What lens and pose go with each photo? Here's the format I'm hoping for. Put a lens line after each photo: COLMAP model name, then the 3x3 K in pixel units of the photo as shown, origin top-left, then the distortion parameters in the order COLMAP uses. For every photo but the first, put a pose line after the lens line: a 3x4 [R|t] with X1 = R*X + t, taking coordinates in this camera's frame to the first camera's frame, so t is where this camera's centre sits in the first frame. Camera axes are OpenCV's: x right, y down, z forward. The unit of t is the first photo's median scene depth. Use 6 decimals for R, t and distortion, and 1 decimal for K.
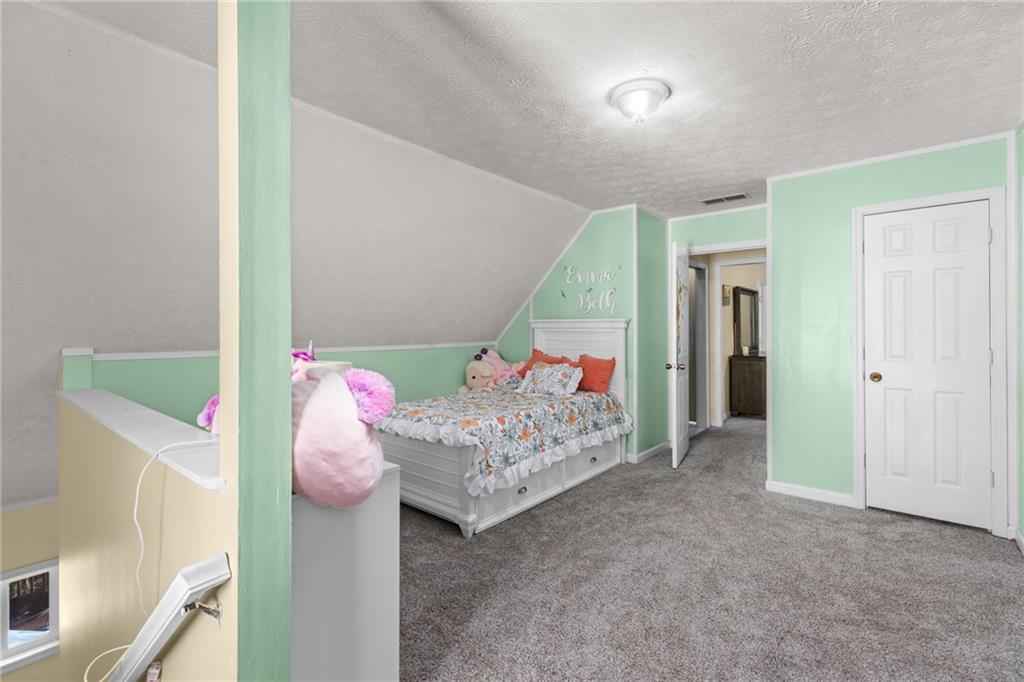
lens RADIAL K [[463.3, 0, 512.2], [0, 463.3, 330.8], [0, 0, 1]] dist [0.005357, 0.000410]
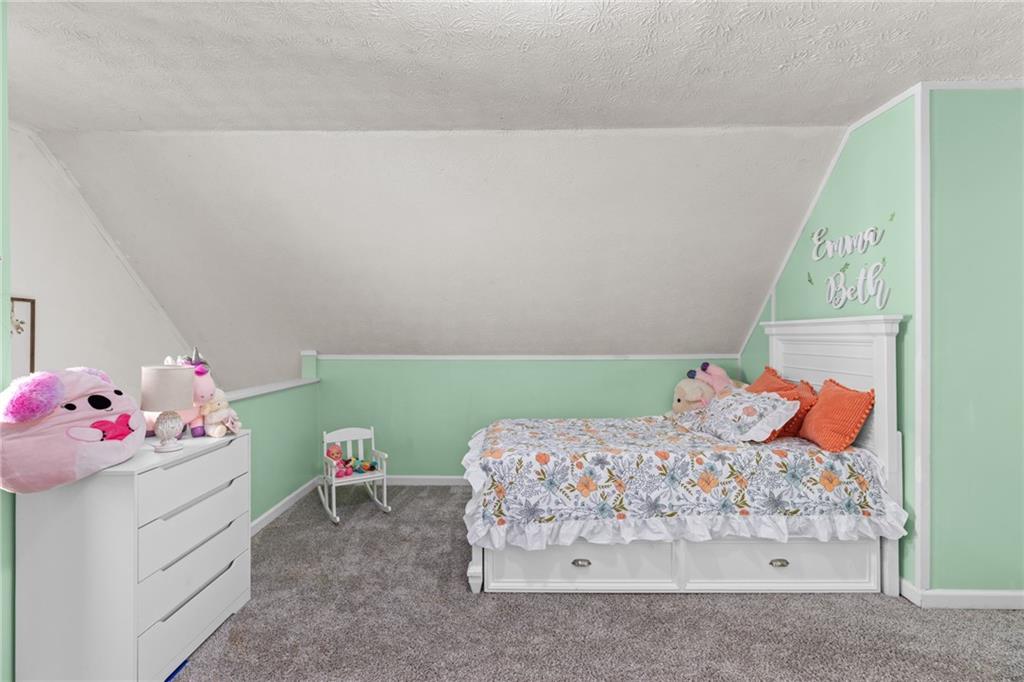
lens RADIAL K [[465.0, 0, 512.0], [0, 465.0, 341.0], [0, 0, 1]] dist [0.001163, -0.000045]
pose [[0.635866, 0.004706, -0.771785, 0.399441], [-0.000980, 0.999986, 0.005290, -0.000426], [0.771799, -0.002607, 0.635861, 0.368540]]
